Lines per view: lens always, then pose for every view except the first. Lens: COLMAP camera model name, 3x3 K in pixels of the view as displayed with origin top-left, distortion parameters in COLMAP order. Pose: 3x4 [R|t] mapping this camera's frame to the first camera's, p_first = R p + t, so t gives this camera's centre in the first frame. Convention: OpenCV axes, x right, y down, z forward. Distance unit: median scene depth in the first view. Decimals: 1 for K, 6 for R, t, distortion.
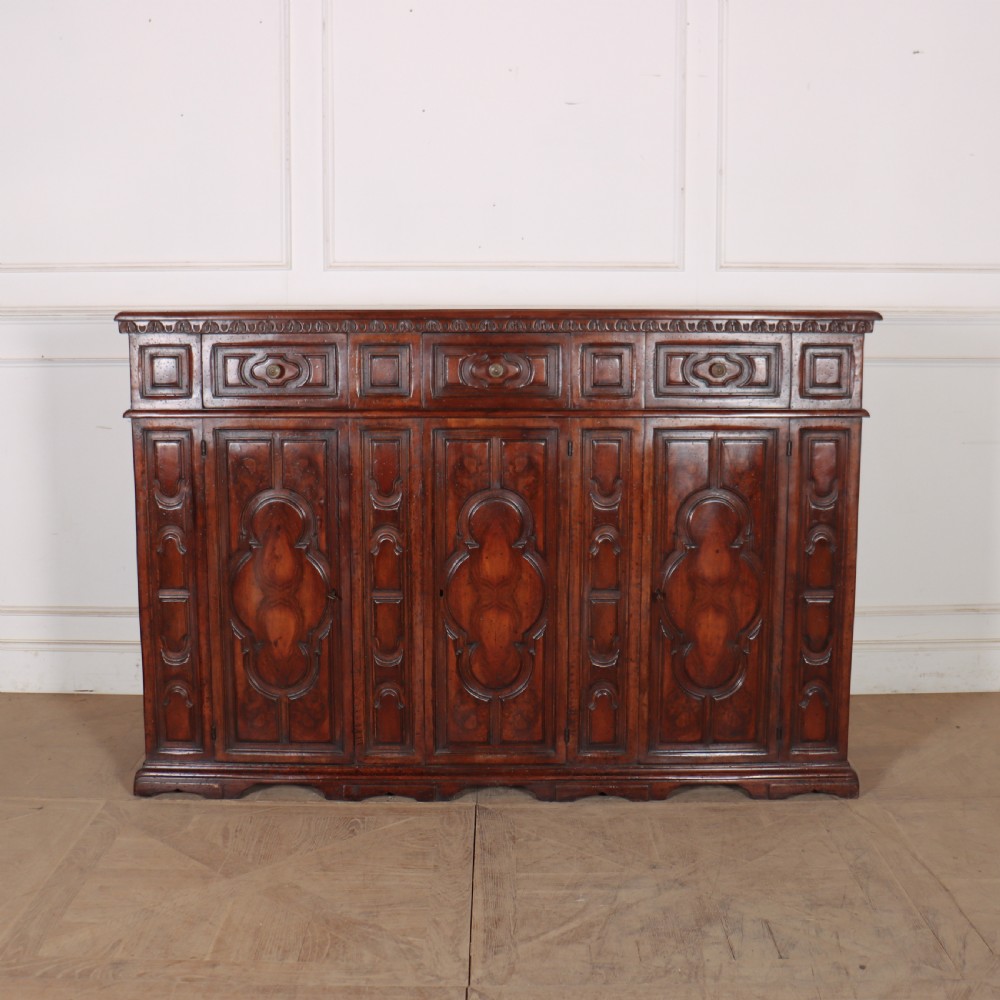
lens RADIAL K [[1399.4, 0, 500.4], [0, 1399.4, 554.1], [0, 0, 1]] dist [-0.182343, 0.078231]
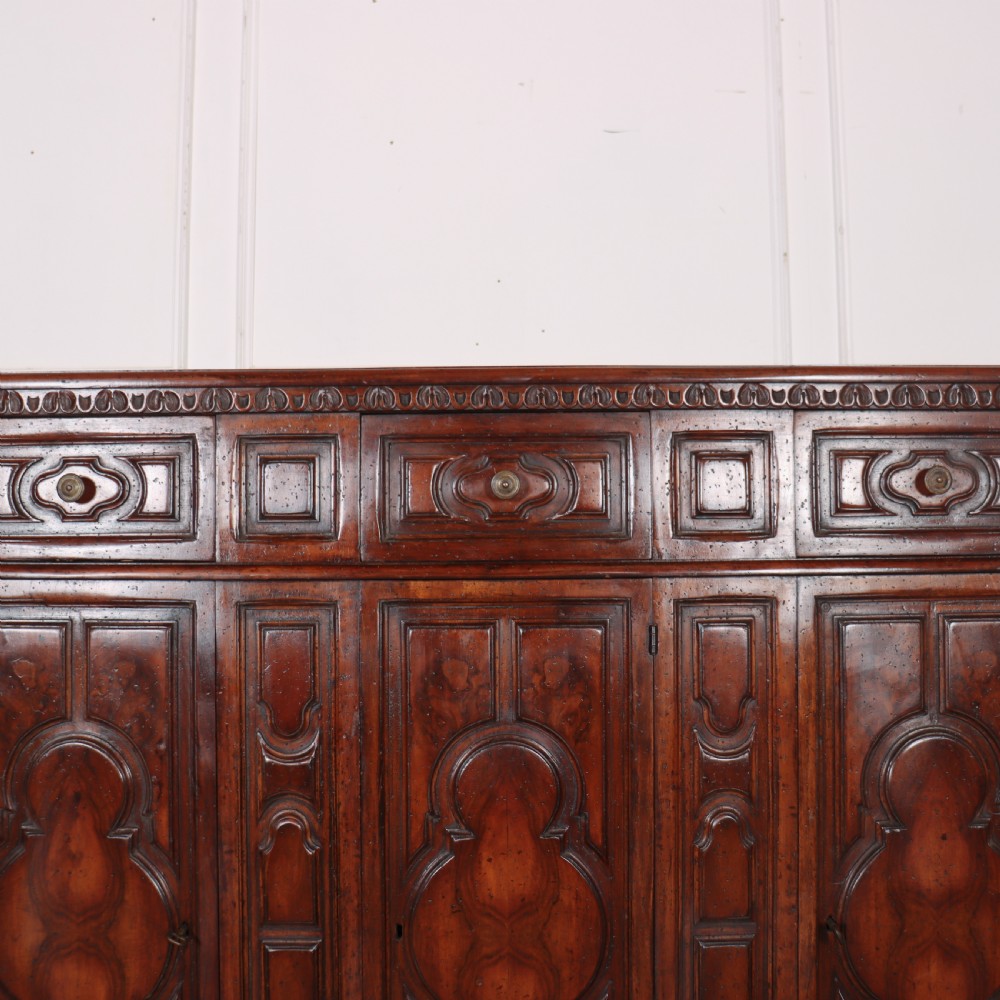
lens RADIAL K [[1204.8, 0, 501.0], [0, 1204.8, 495.0], [0, 0, 1]] dist [-0.174434, 0.160836]
pose [[0.999960, -0.006960, 0.005645, -0.007080], [0.008035, 0.975297, -0.220753, -0.031023], [-0.003969, 0.220790, 0.975313, 0.560556]]
